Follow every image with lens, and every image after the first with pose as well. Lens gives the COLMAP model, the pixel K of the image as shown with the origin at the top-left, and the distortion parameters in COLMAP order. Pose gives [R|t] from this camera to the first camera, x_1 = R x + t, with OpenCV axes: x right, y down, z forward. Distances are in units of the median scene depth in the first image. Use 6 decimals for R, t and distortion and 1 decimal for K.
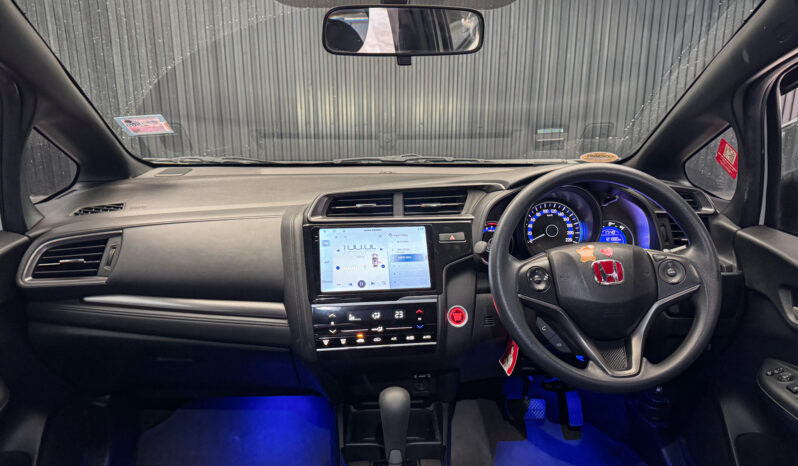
lens RADIAL K [[540.9, 0, 399.0], [0, 540.9, 233.0], [0, 0, 1]] dist [0.081552, -0.183279]
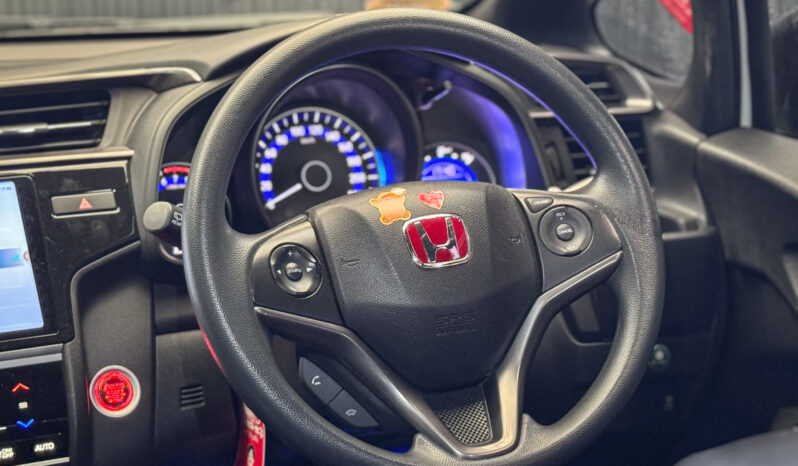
lens RADIAL K [[1683.9, 0, 392.1], [0, 1683.9, 236.9], [0, 0, 1]] dist [0.082872, -0.006290]
pose [[0.946844, -0.081316, 0.311247, -0.081525], [0.087422, 0.996155, -0.005691, 0.060698], [-0.309588, 0.032598, 0.950312, -0.287484]]
